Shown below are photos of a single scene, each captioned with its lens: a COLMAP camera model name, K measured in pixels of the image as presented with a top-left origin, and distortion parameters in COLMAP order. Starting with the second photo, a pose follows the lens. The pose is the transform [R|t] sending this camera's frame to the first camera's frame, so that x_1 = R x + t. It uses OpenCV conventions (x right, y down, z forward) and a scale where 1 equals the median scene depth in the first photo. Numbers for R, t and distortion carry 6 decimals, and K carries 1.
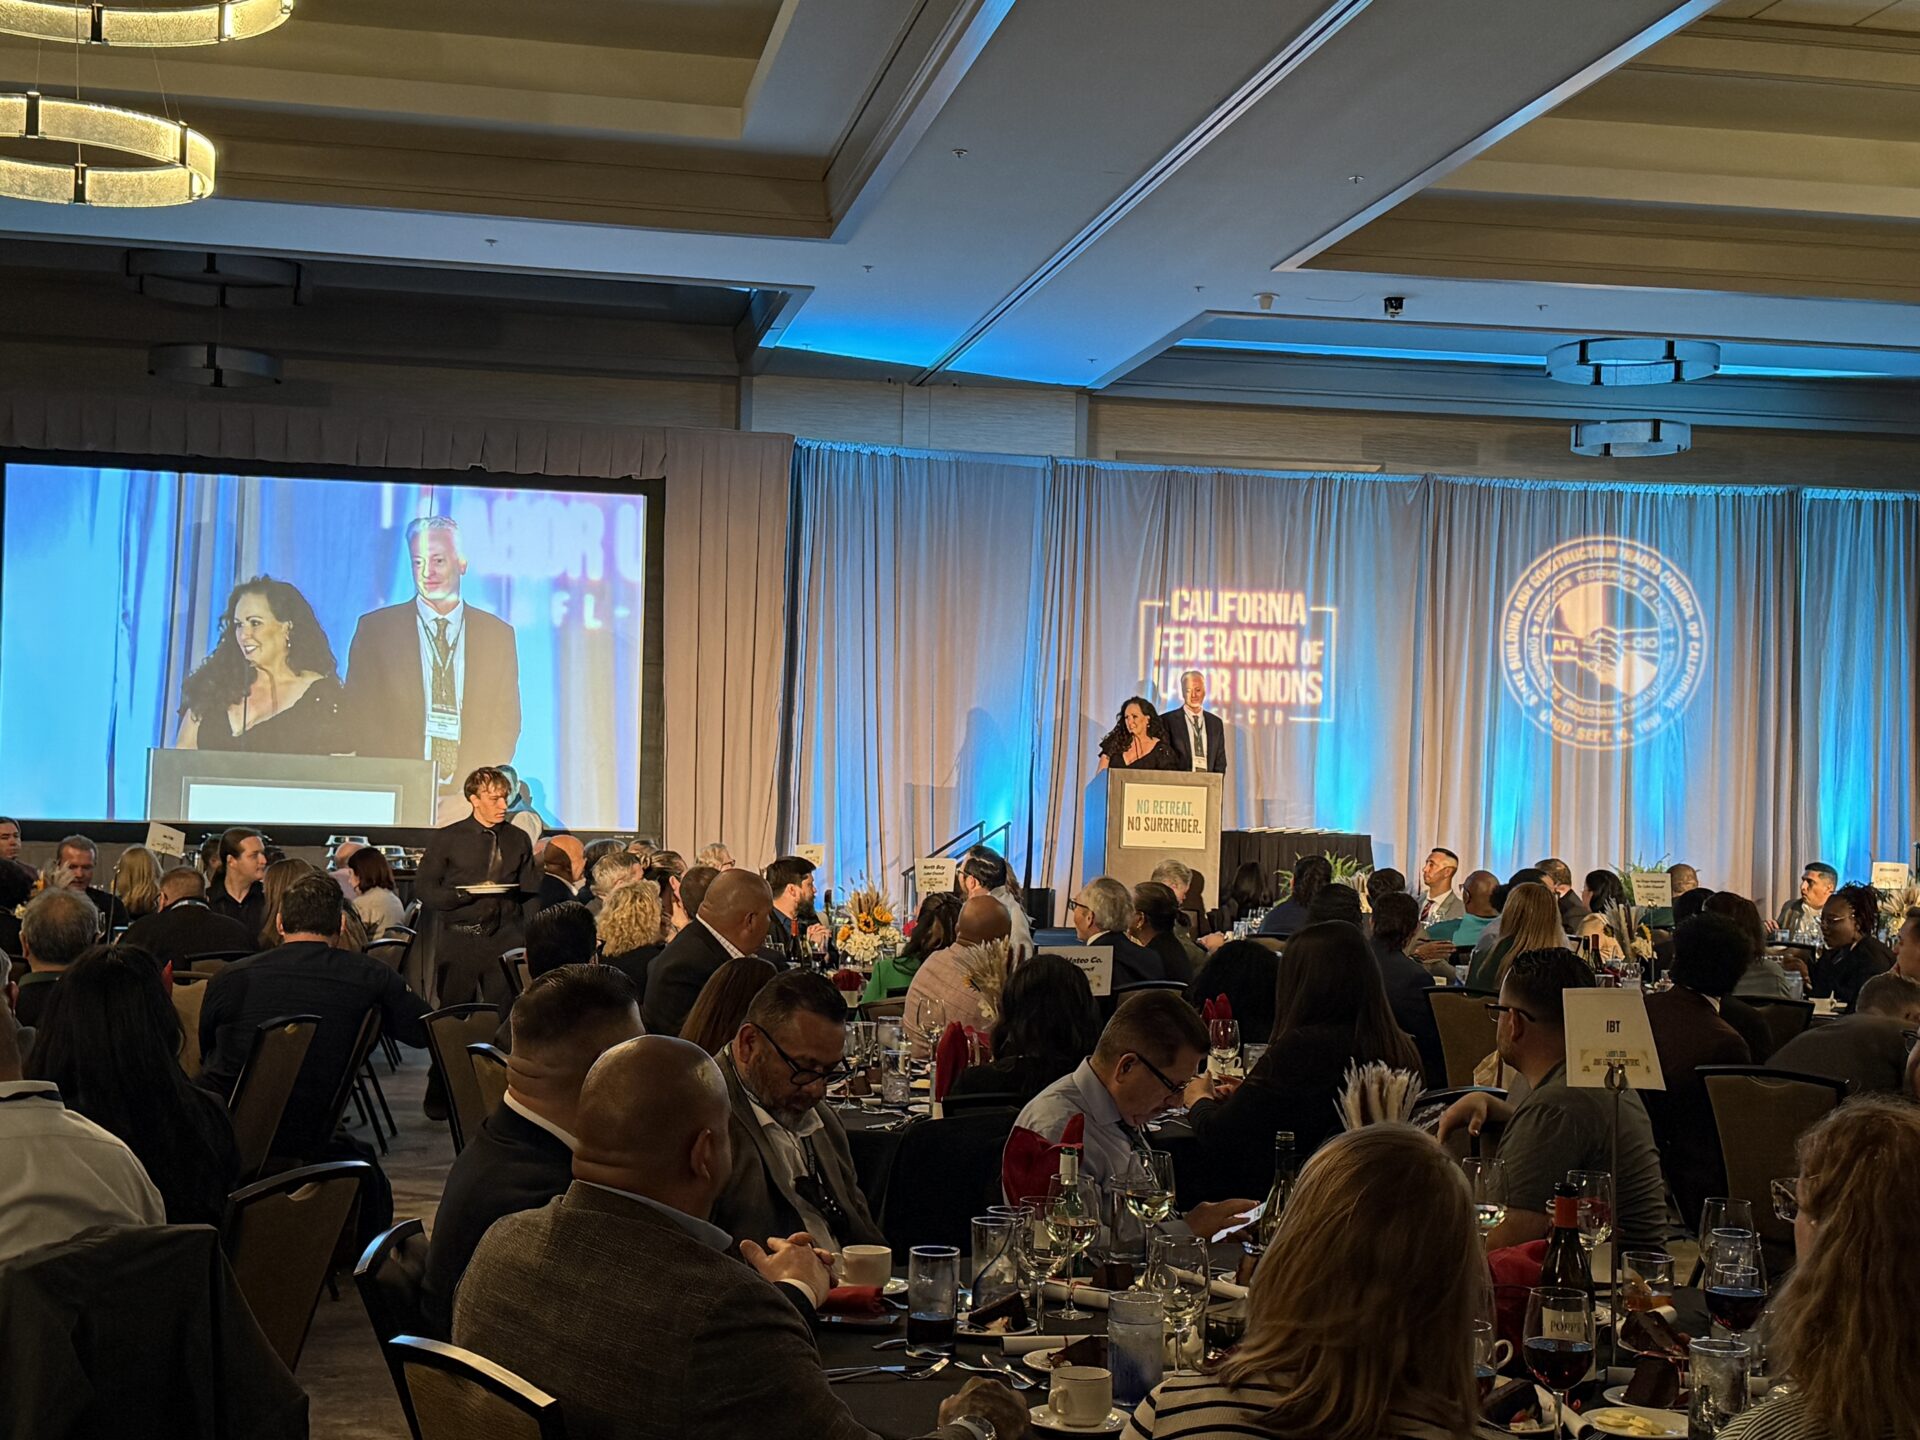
lens RADIAL K [[2597.2, 0, 955.5], [0, 2597.2, 736.4], [0, 0, 1]] dist [0.114171, 0.000000]
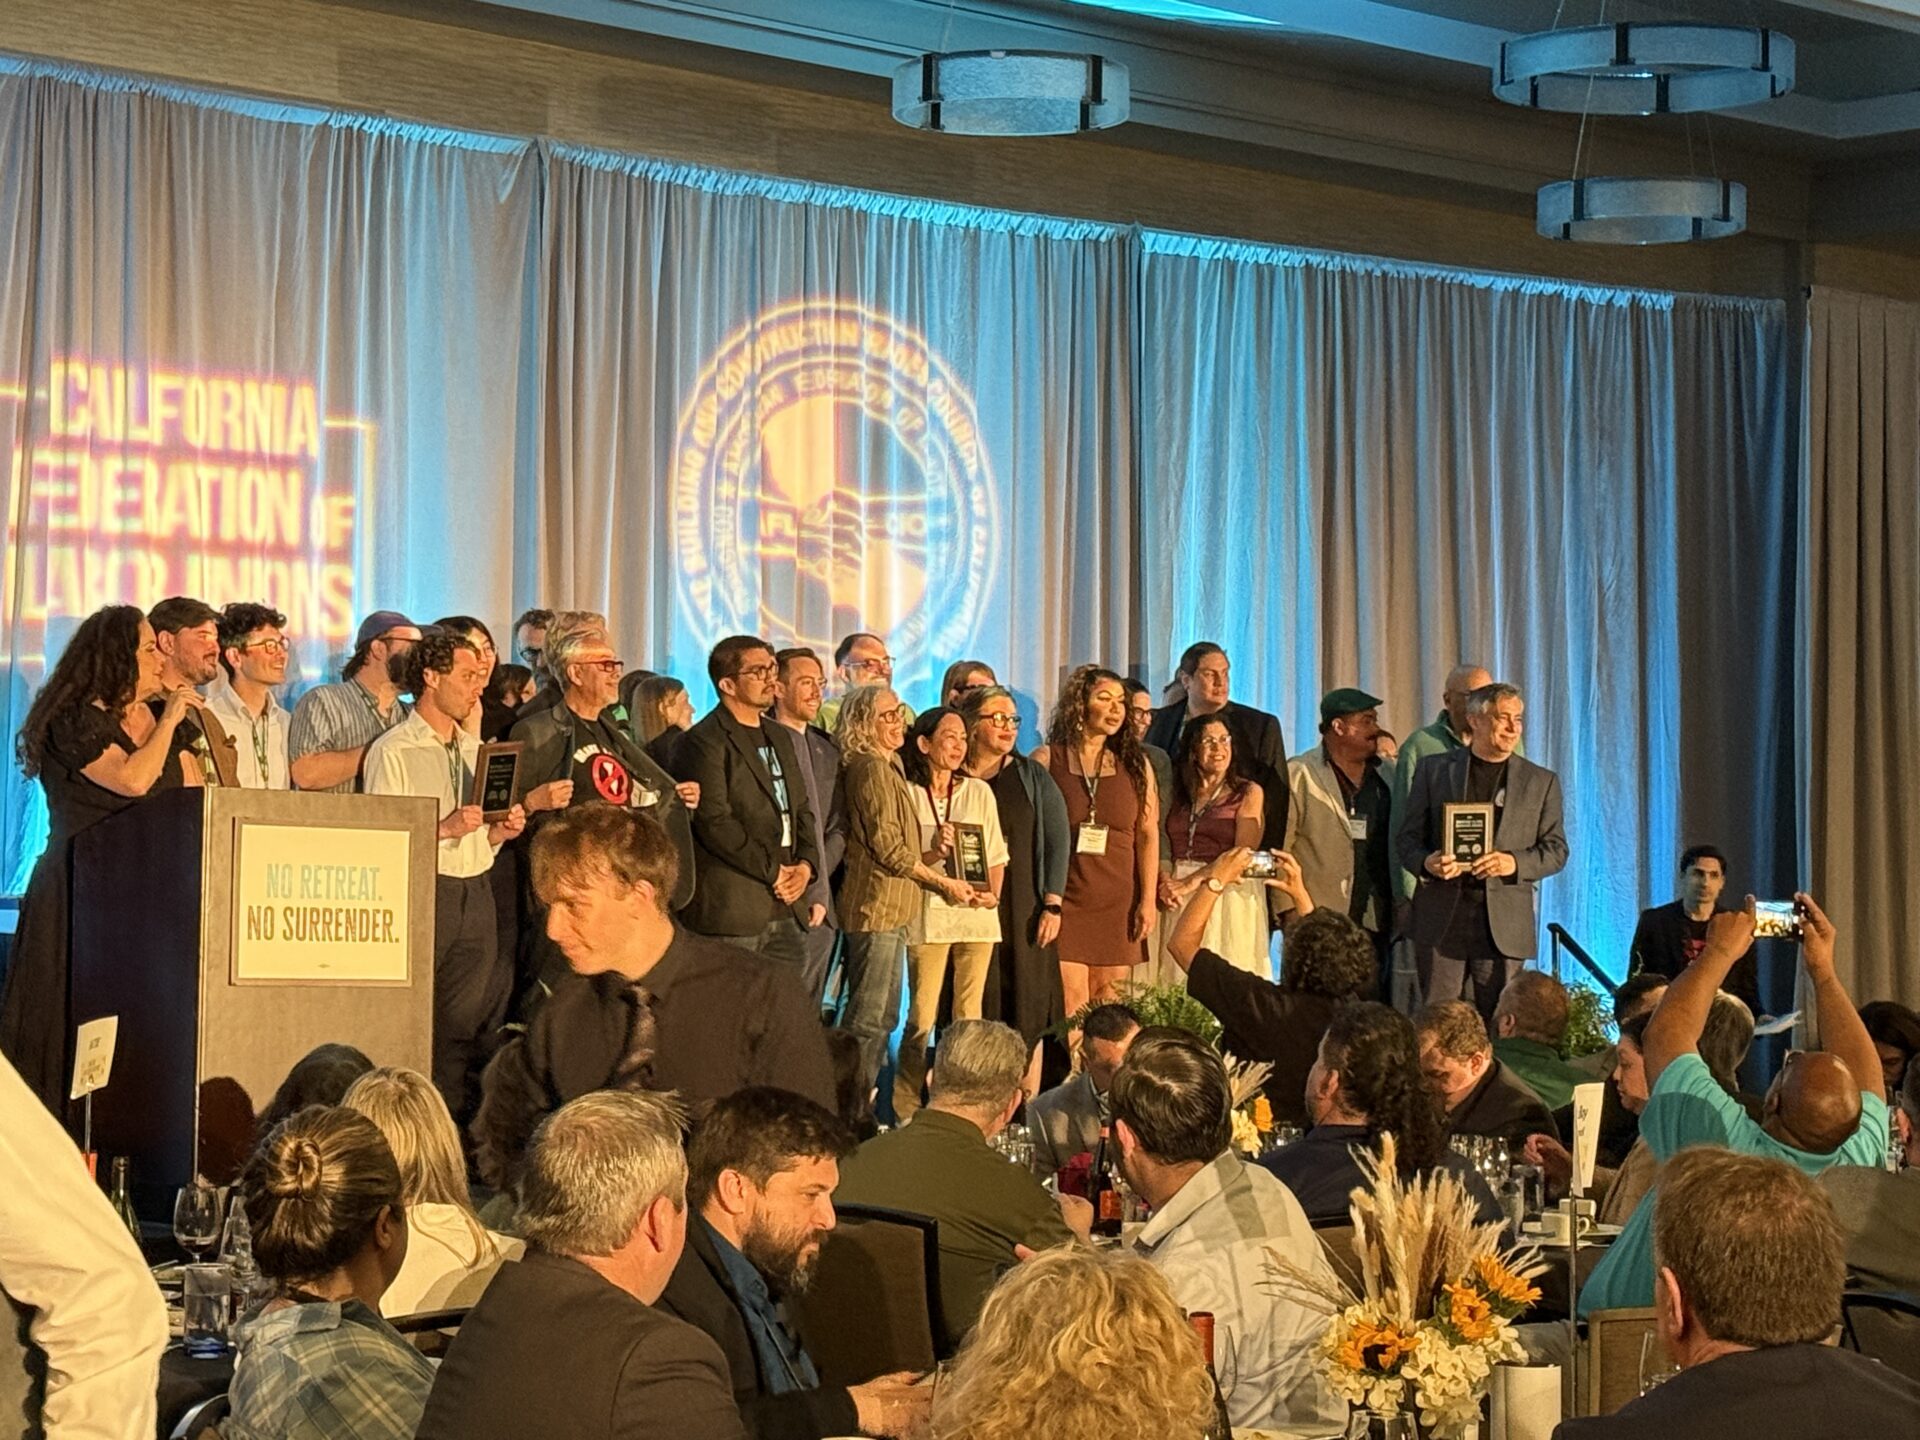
lens RADIAL K [[4442.9, 0, 969.4], [0, 4442.9, 737.1], [0, 0, 1]] dist [0.199482, 0.000000]
pose [[0.834692, 0.001948, 0.550714, -0.188106], [-0.003911, 0.999989, 0.002390, 0.002097], [-0.550703, -0.004149, 0.834691, 0.304167]]
